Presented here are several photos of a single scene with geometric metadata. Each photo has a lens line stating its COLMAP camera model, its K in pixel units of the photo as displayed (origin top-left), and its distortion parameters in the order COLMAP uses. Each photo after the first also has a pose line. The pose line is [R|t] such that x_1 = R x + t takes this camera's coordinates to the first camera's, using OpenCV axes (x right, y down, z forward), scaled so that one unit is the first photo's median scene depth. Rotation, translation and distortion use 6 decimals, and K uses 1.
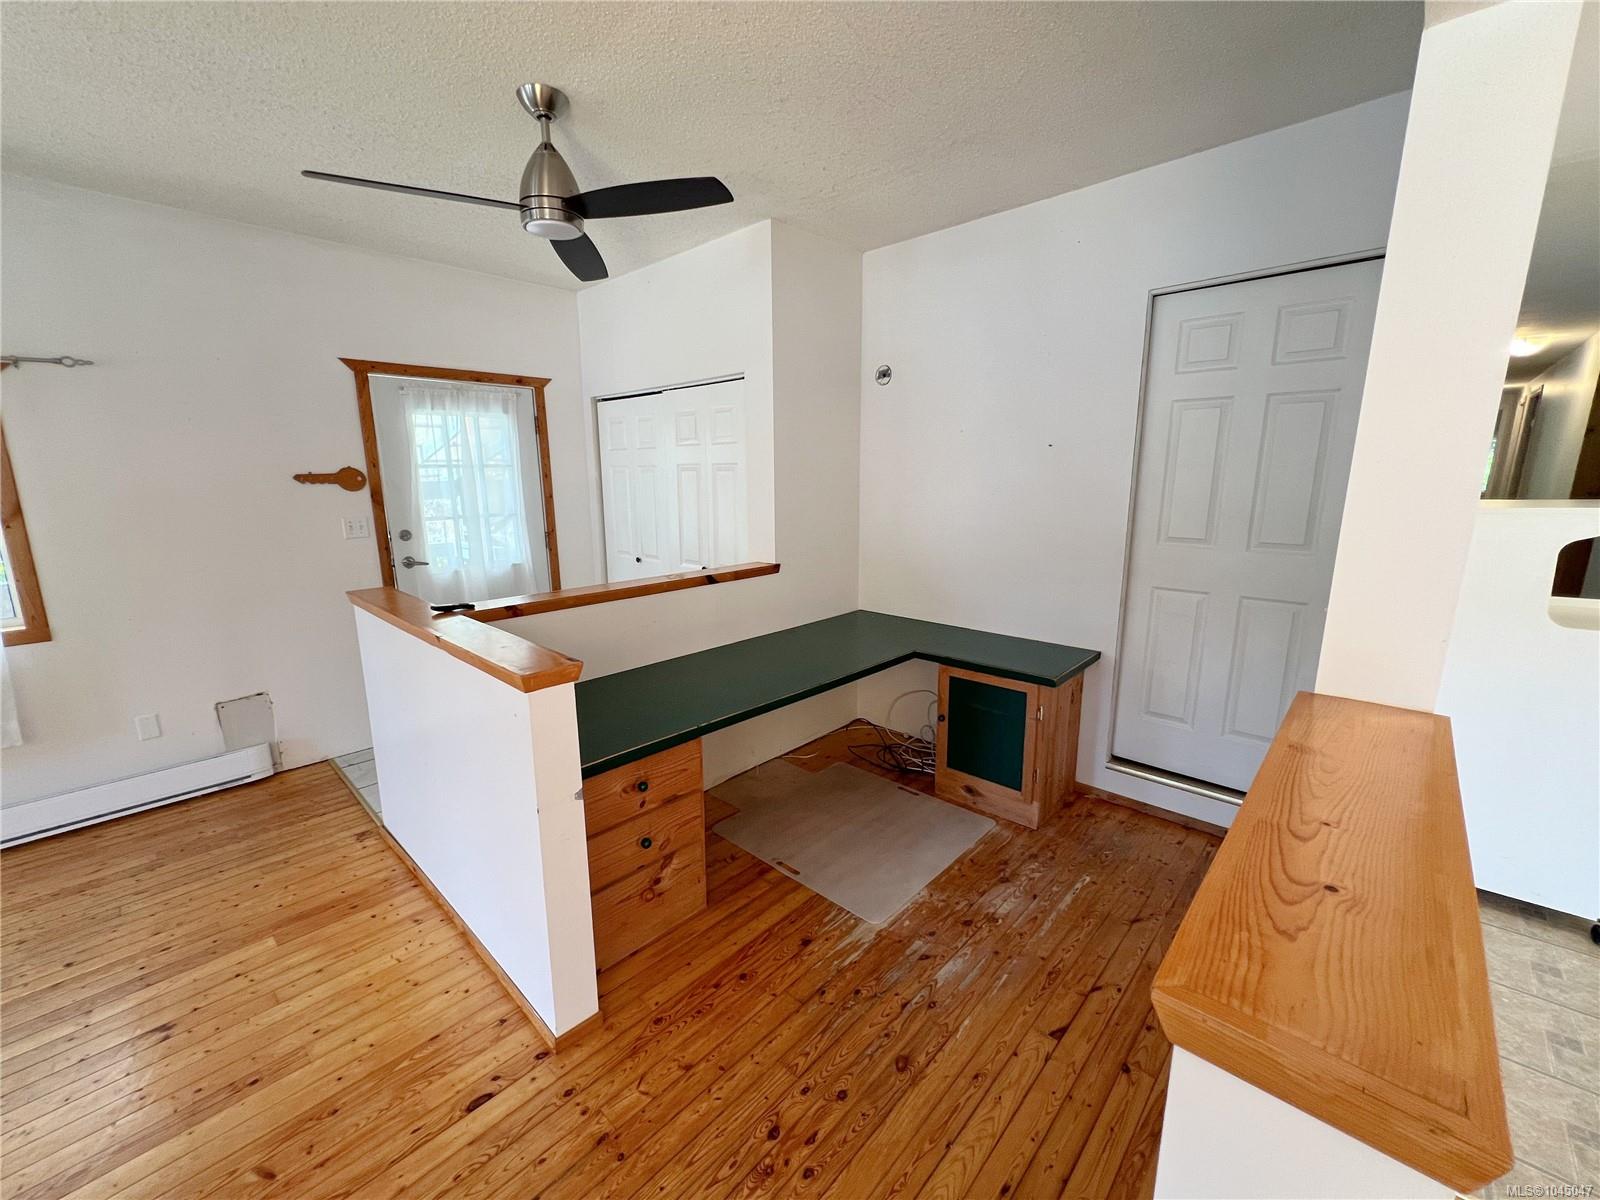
lens RADIAL K [[647.0, 0, 799.1], [0, 647.0, 594.3], [0, 0, 1]] dist [0.011944, 0.000063]
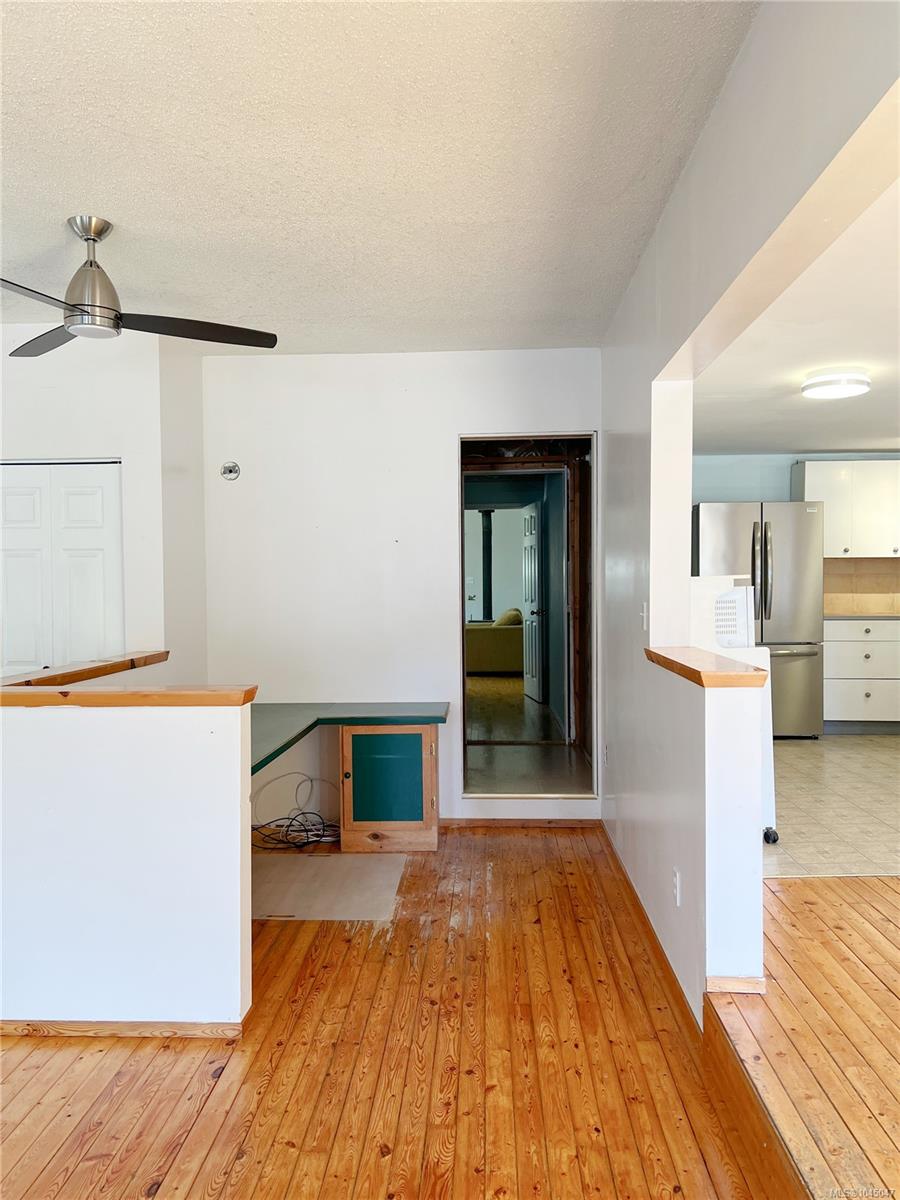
lens RADIAL K [[900.6, 0, 450.0], [0, 900.6, 600.0], [0, 0, 1]] dist [0.077622, -0.001753]
pose [[0.761477, -0.011405, 0.648091, -0.846353], [0.124793, 0.983720, -0.129315, 0.152374], [-0.636065, 0.179348, 0.750503, -0.435645]]
